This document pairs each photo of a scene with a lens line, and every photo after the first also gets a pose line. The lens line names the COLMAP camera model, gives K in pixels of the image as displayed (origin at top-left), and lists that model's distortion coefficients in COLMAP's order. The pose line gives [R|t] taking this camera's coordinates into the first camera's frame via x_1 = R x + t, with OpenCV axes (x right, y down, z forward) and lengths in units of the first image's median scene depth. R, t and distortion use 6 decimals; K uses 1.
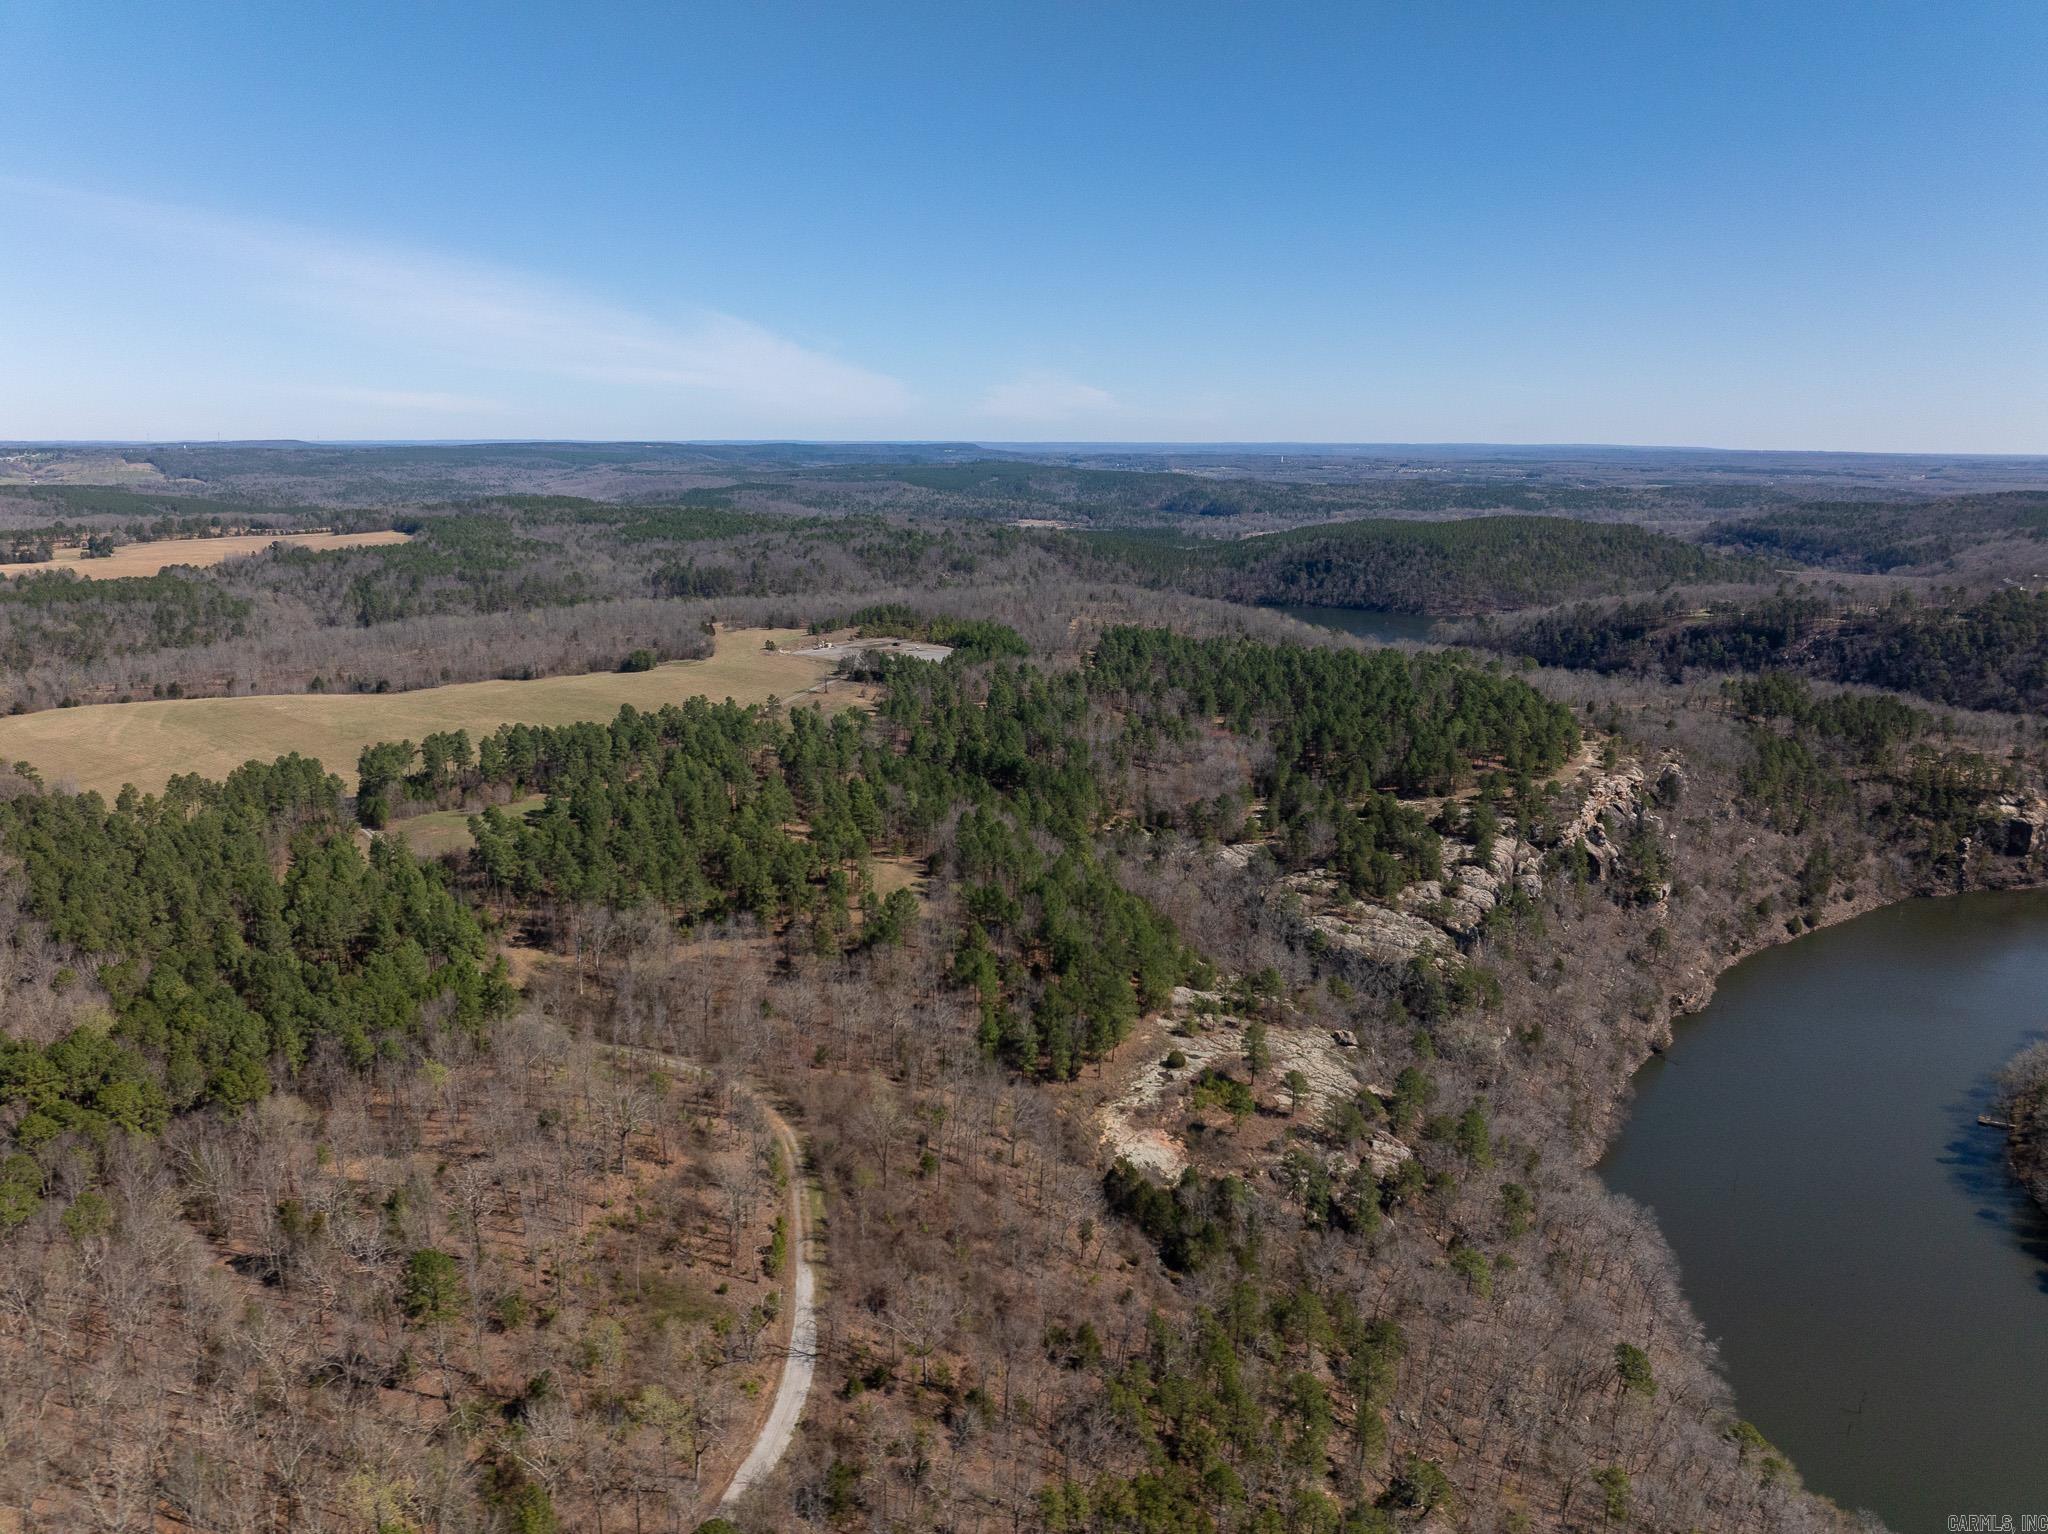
lens RADIAL K [[1441.5, 0, 1023.8], [0, 1441.5, 764.9], [0, 0, 1]] dist [-0.036077, 0.002705]
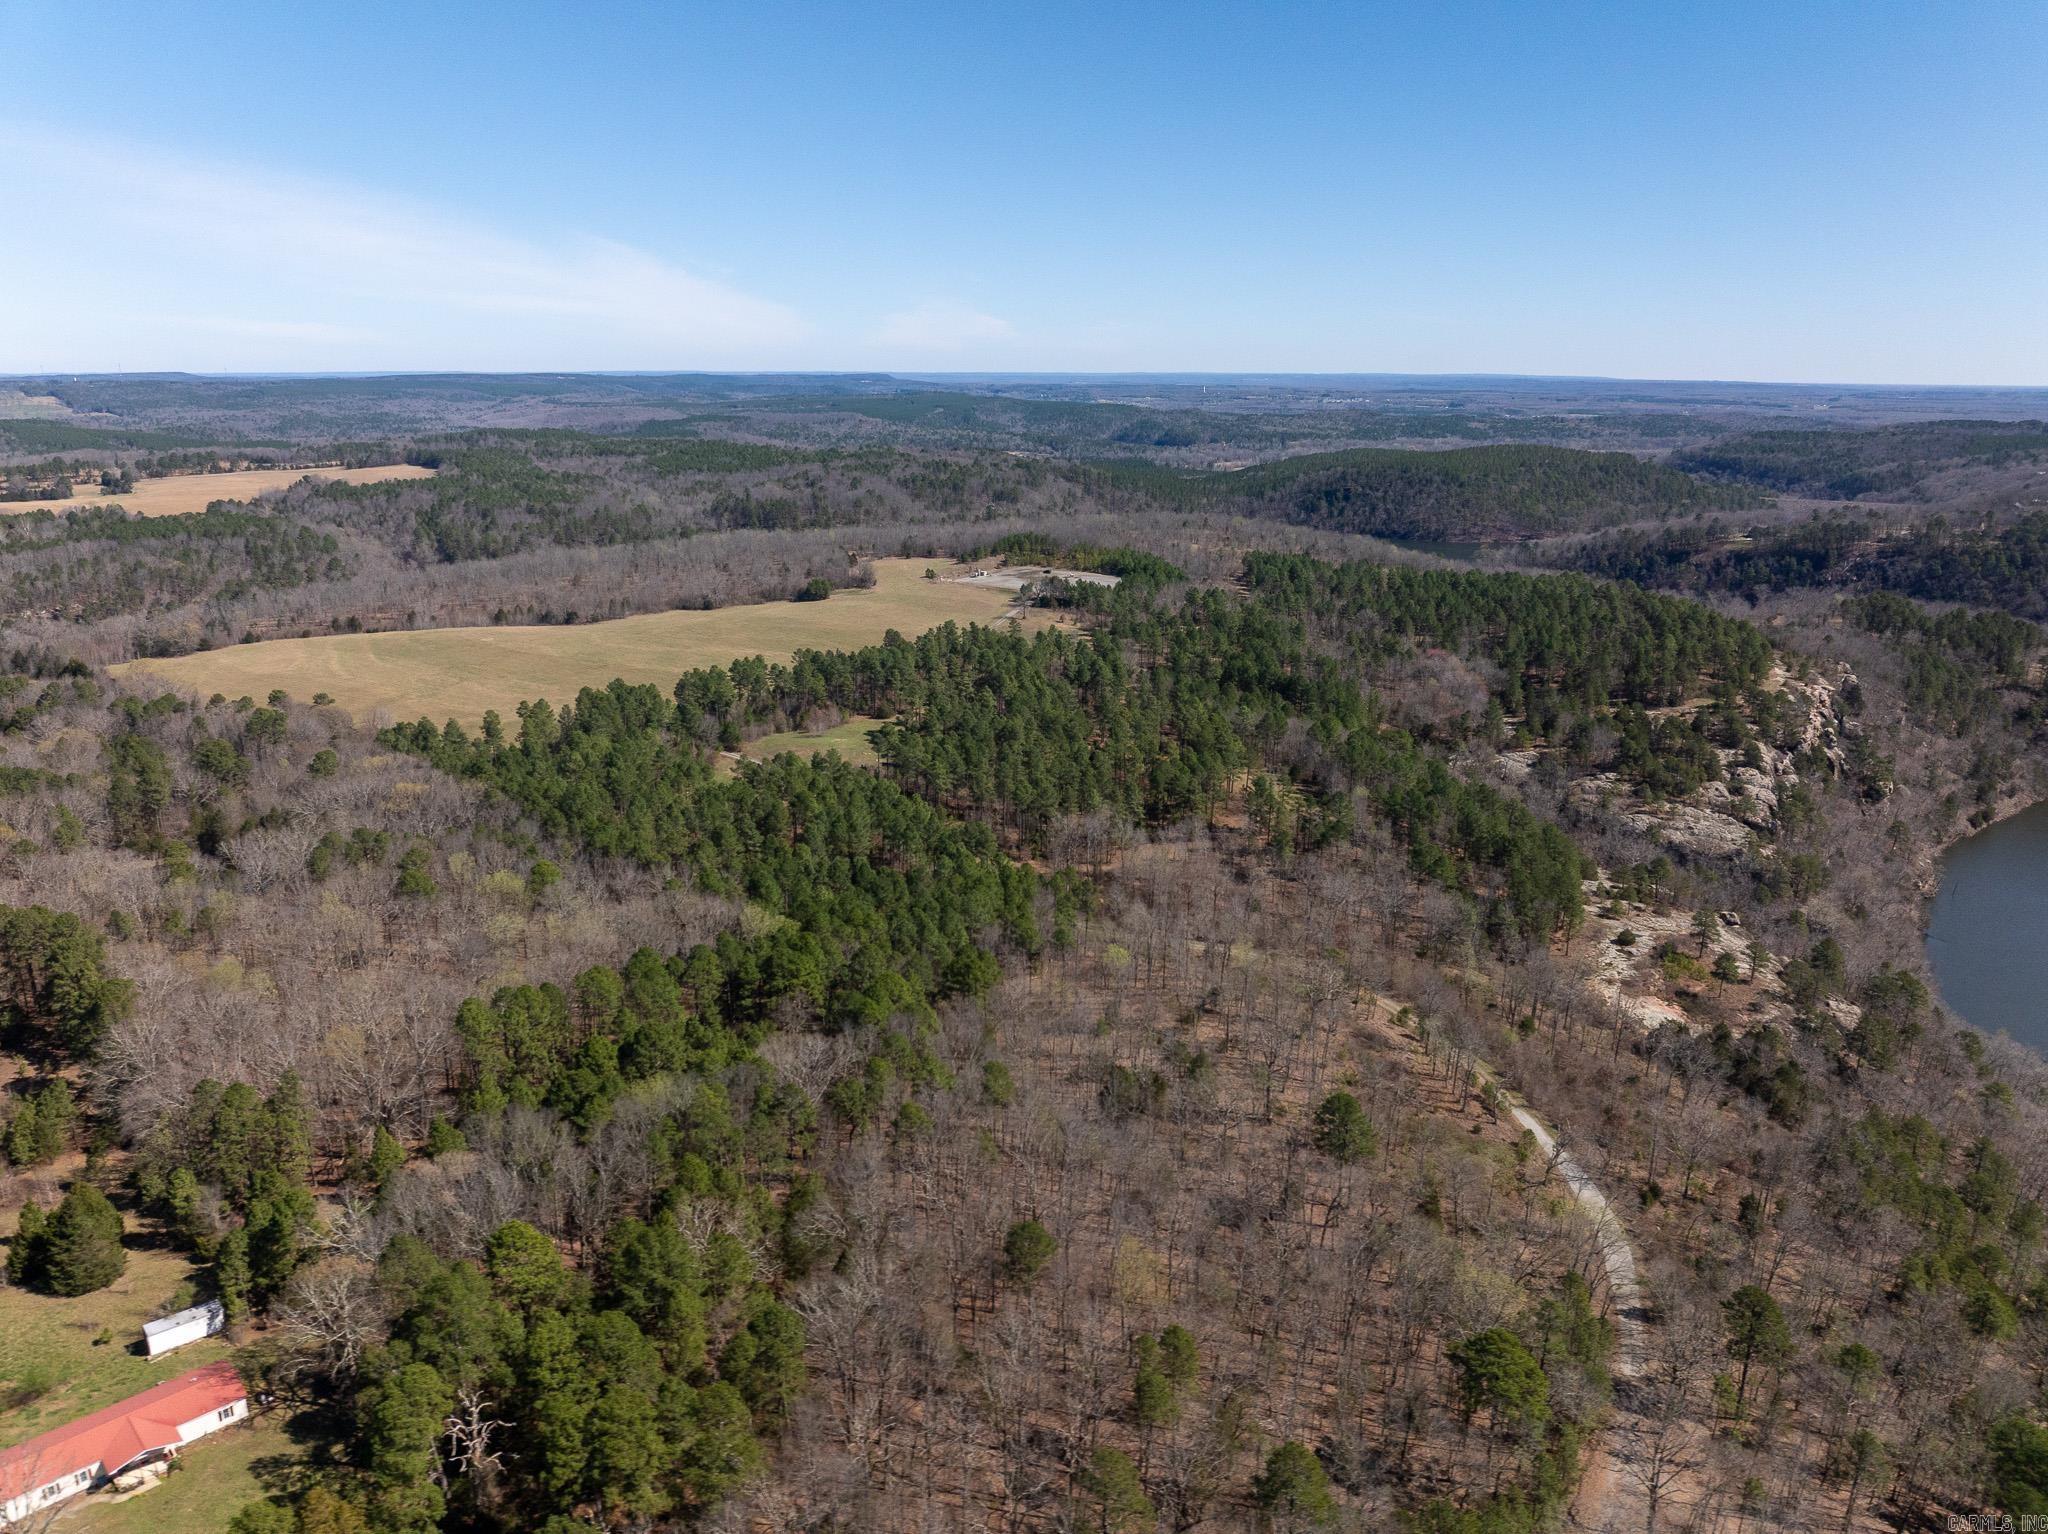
lens RADIAL K [[1441.5, 0, 1024.2], [0, 1441.5, 764.9], [0, 0, 1]] dist [-0.036077, 0.002705]
pose [[0.997619, -0.018409, 0.066460, -0.123987], [0.015346, 0.998809, 0.046308, 0.003990], [-0.067234, -0.045178, 0.996714, -0.017619]]
